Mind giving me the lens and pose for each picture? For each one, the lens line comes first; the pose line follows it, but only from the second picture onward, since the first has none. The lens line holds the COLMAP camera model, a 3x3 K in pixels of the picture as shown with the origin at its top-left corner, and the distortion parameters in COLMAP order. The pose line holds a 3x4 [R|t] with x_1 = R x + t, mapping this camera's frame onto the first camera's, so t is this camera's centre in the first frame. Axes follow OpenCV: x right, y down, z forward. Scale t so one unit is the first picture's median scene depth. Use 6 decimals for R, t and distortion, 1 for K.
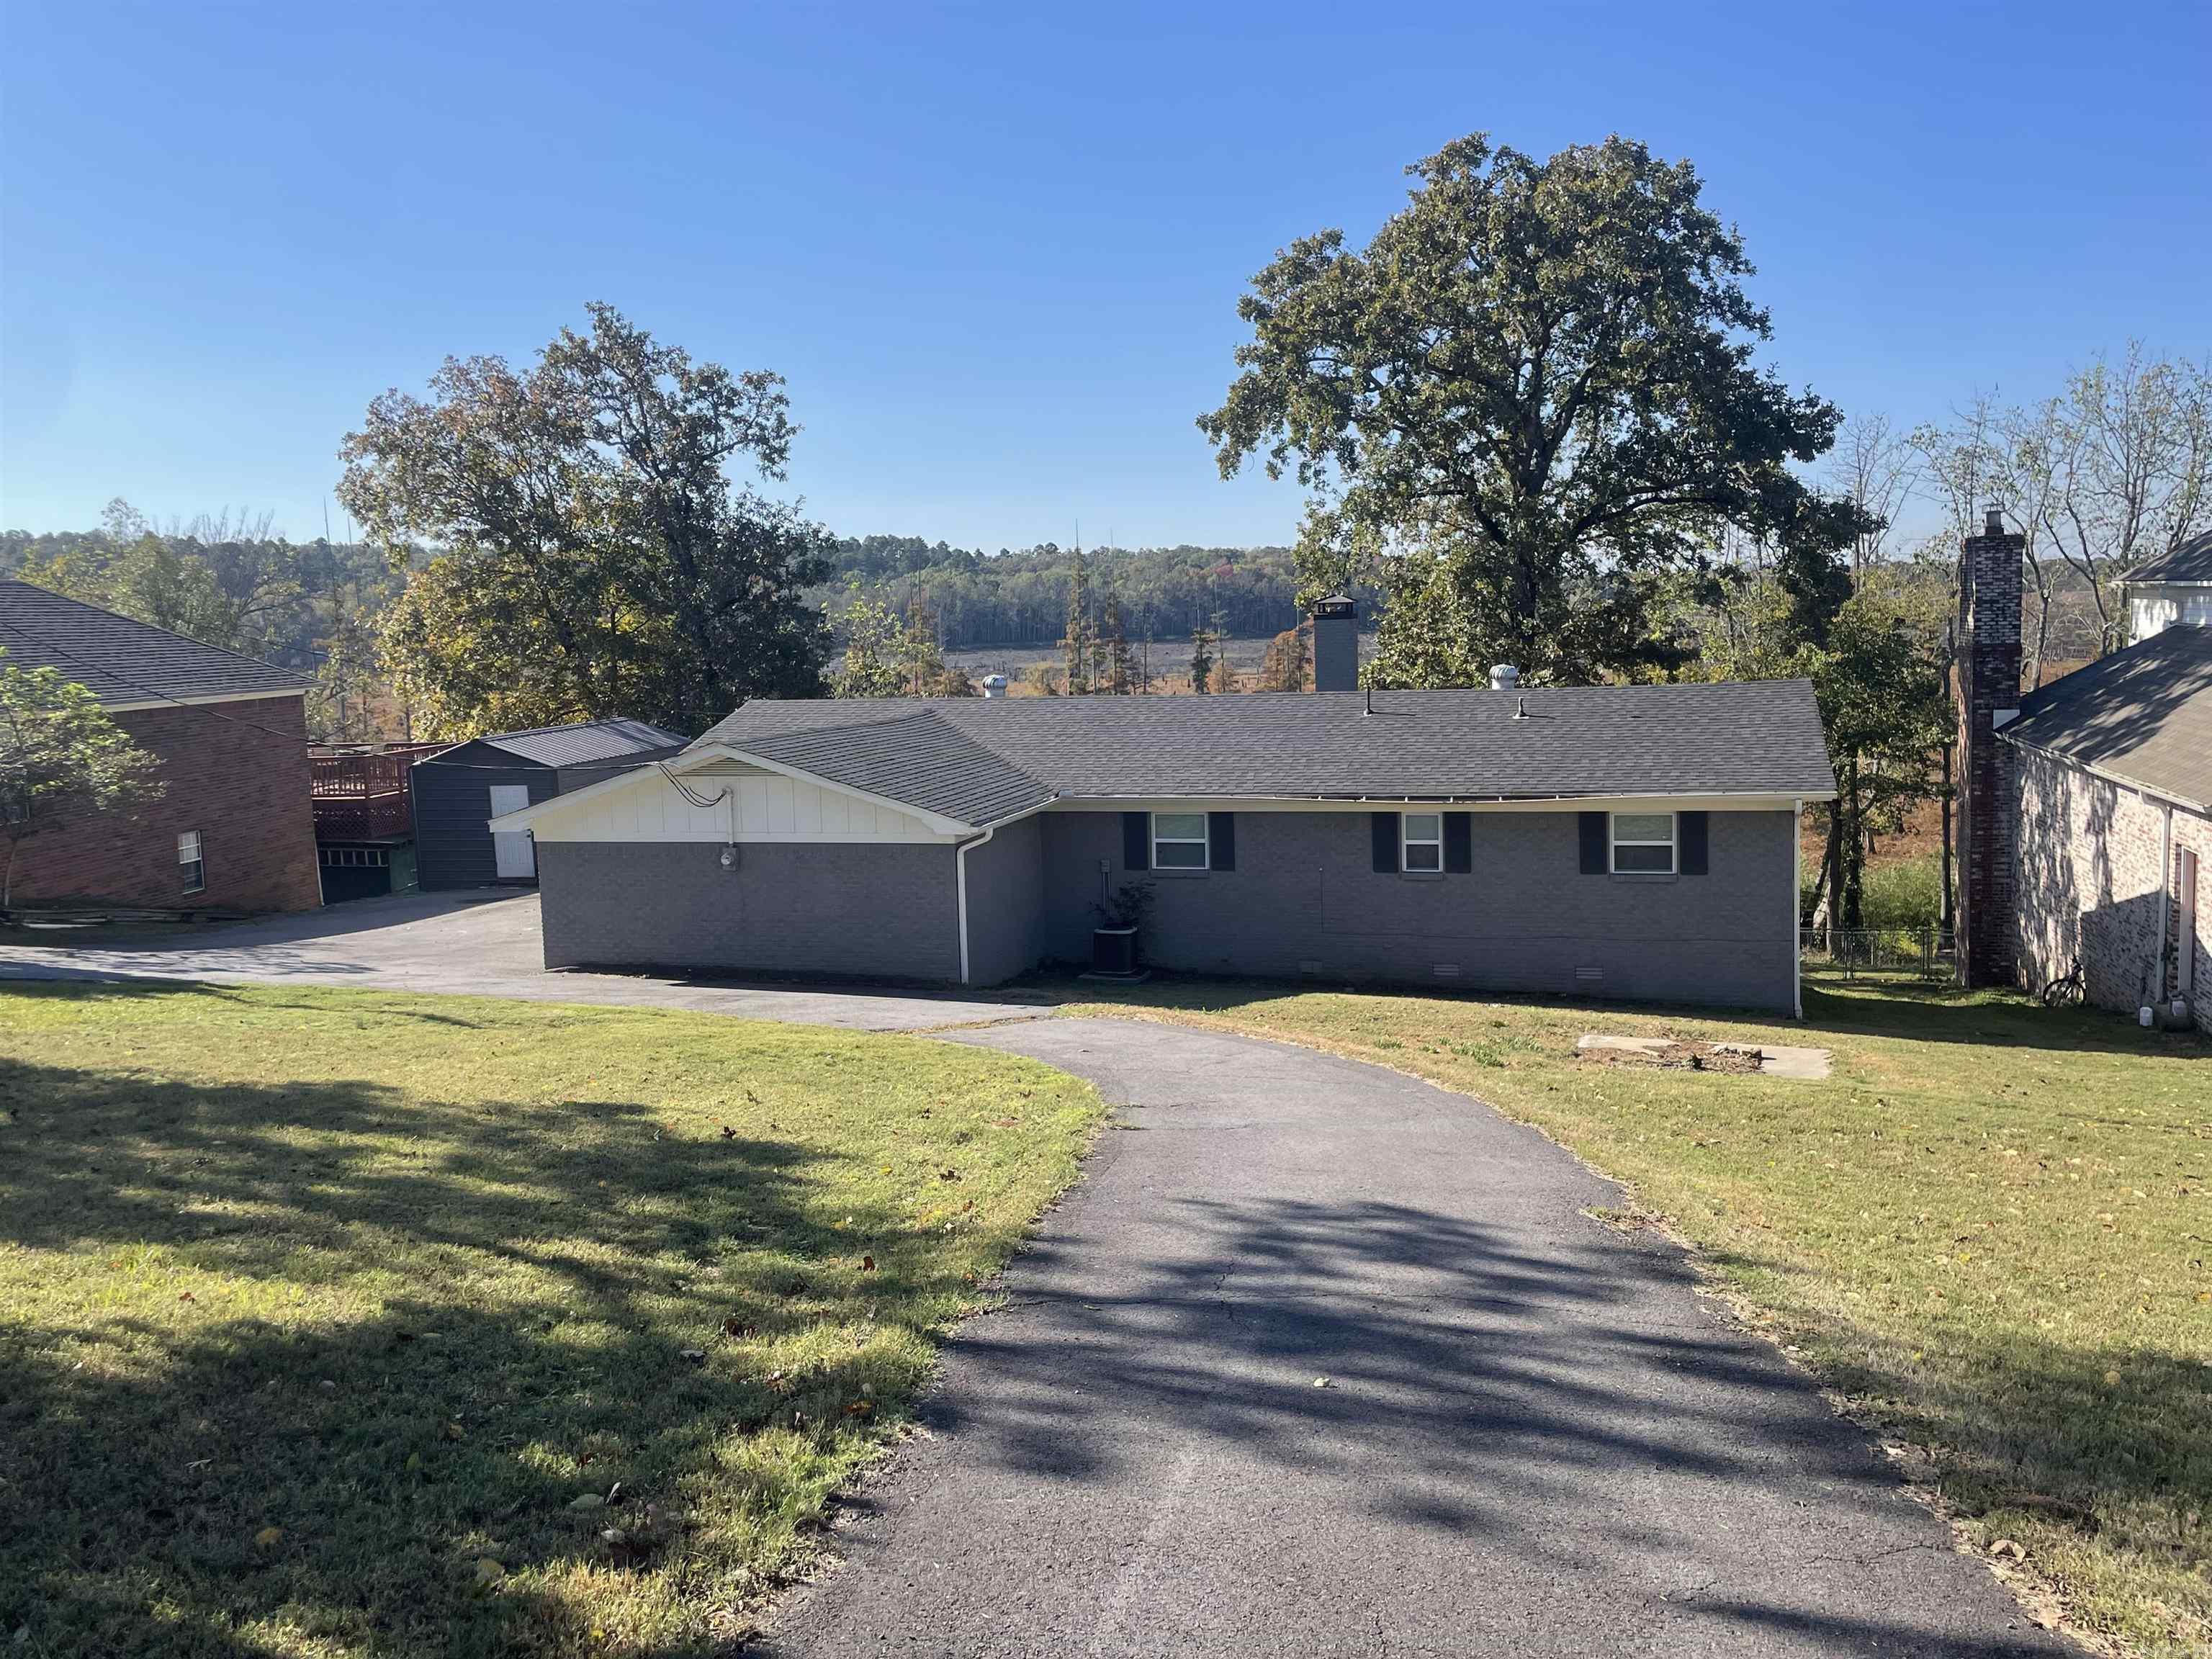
lens RADIAL K [[1854.8, 0, 1100.9], [0, 1854.8, 811.2], [0, 0, 1]] dist [0.038191, -0.073362]
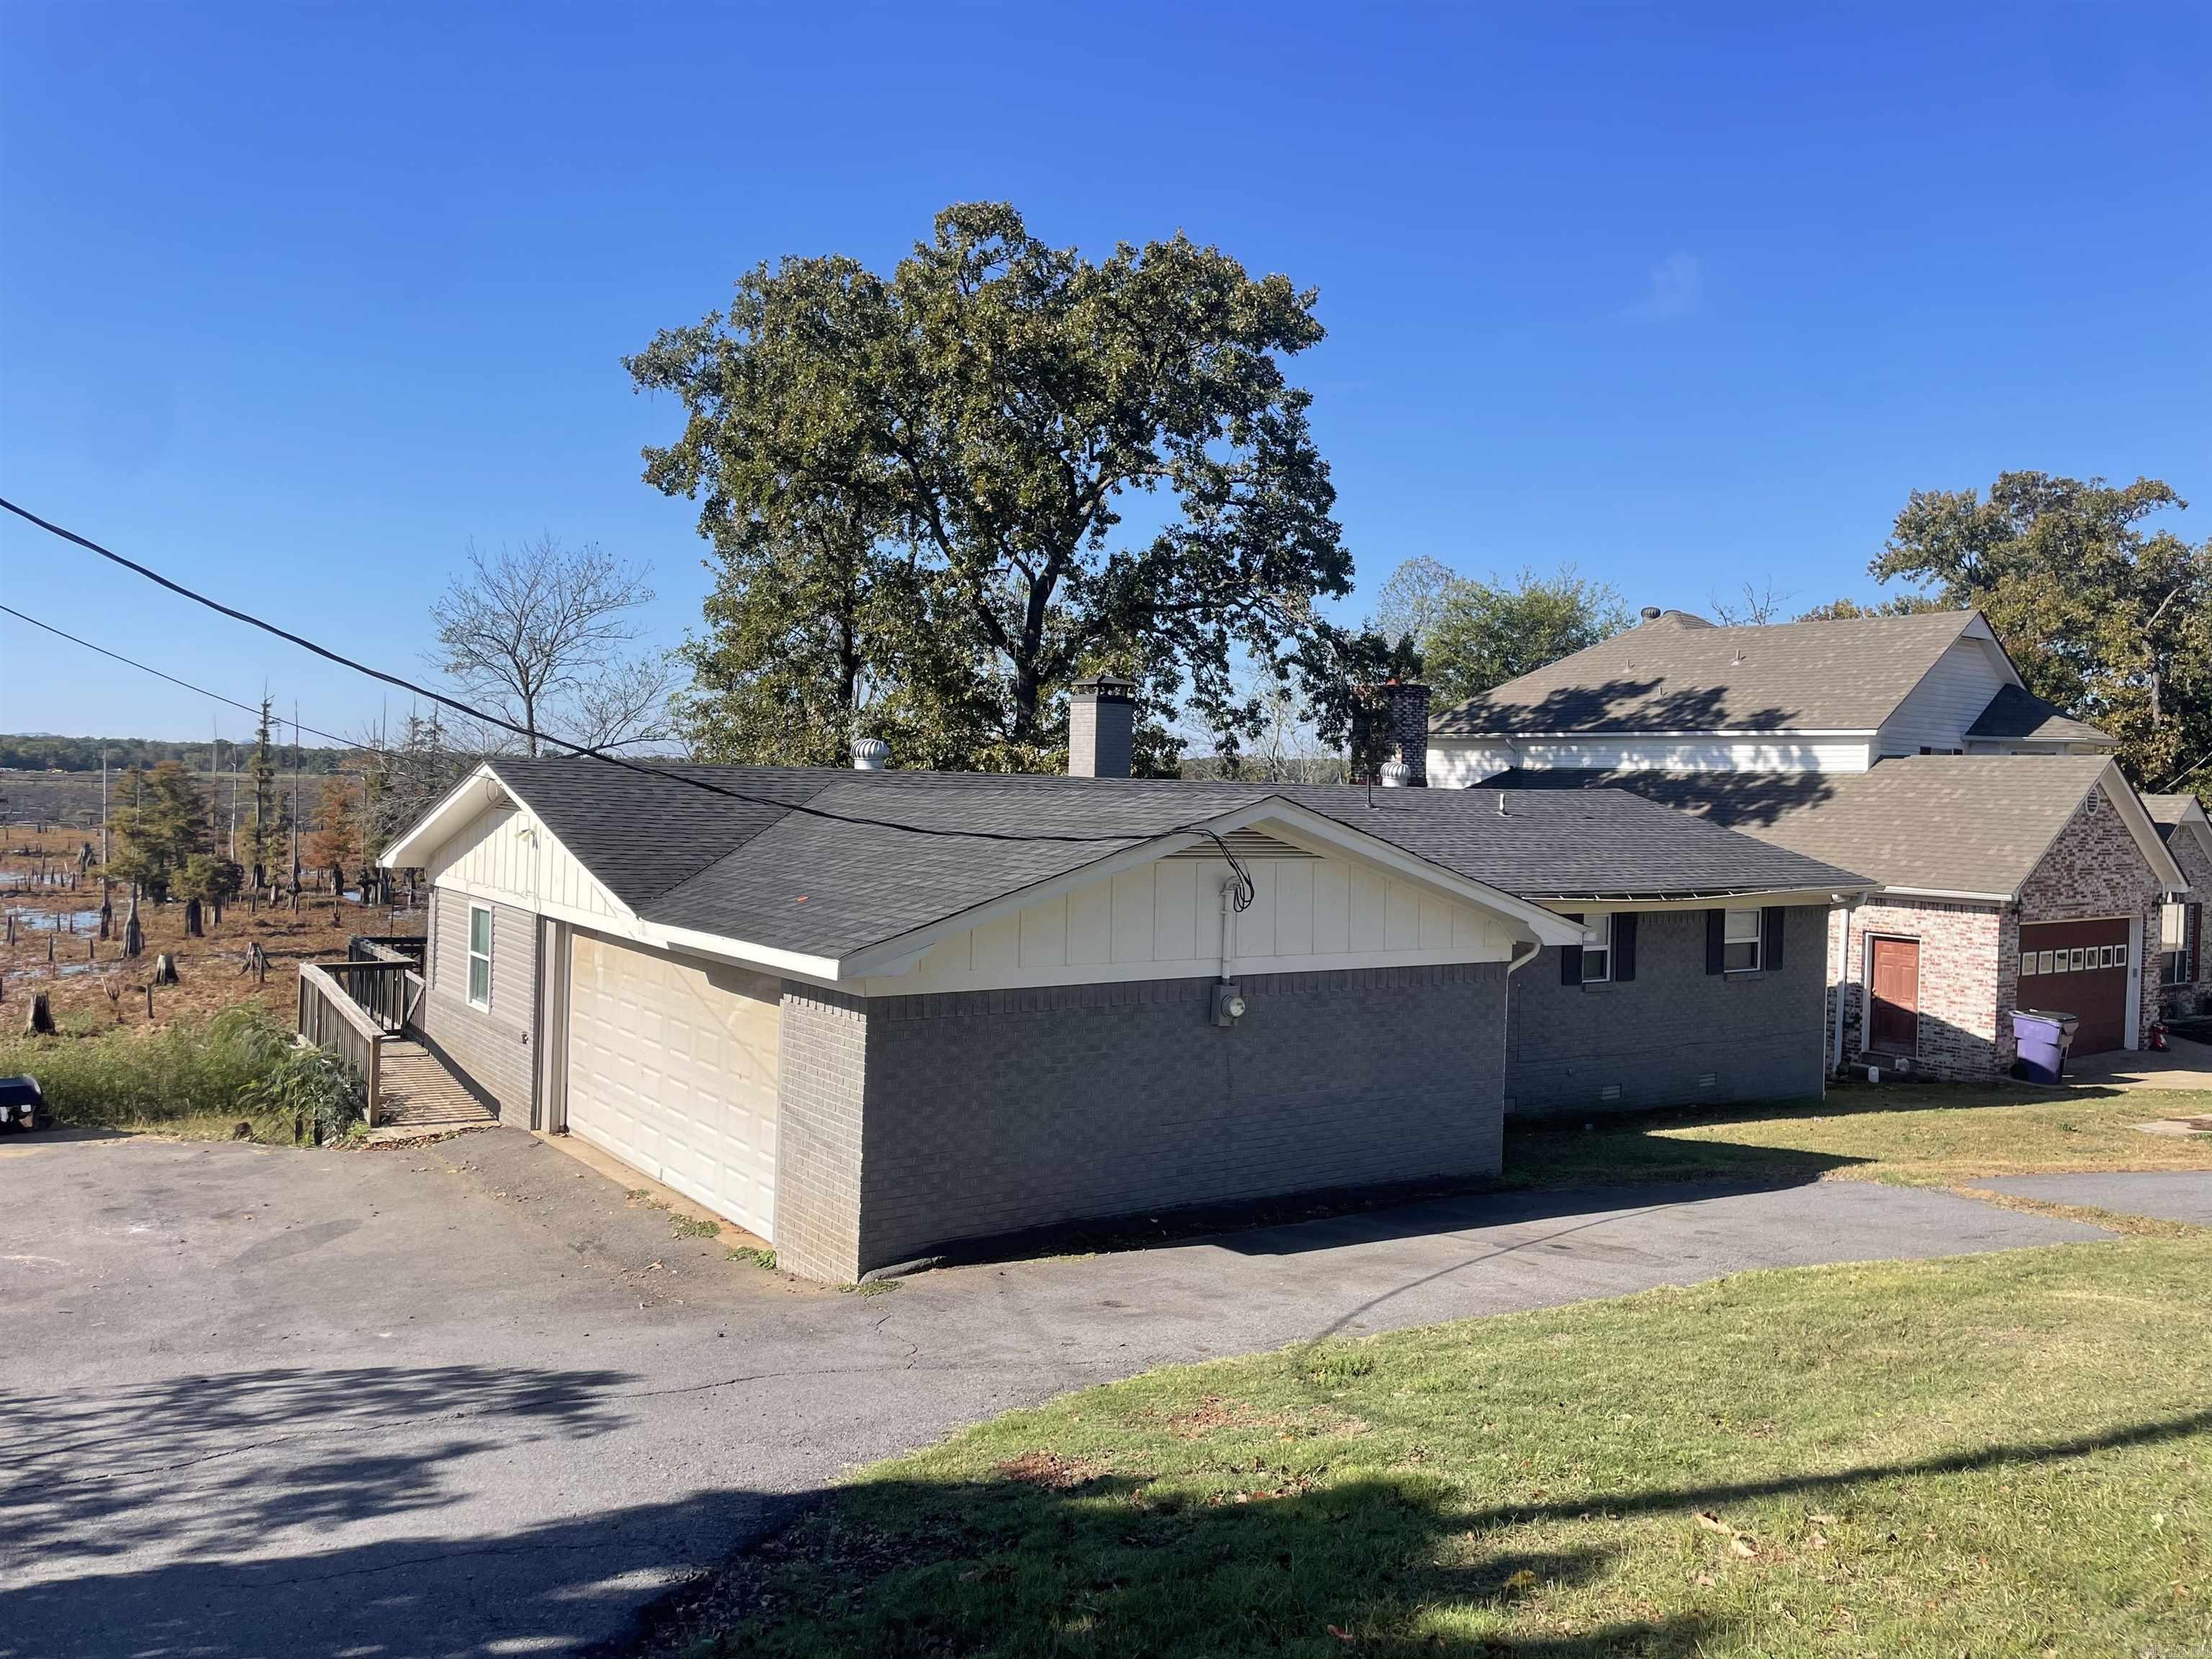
lens RADIAL K [[1704.0, 0, 1089.5], [0, 1704.0, 819.1], [0, 0, 1]] dist [0.035296, -0.004221]
pose [[0.636474, 0.031984, 0.770635, -0.430571], [0.037836, 0.996642, -0.072614, 0.004290], [-0.770370, 0.075375, 0.633127, 0.497035]]
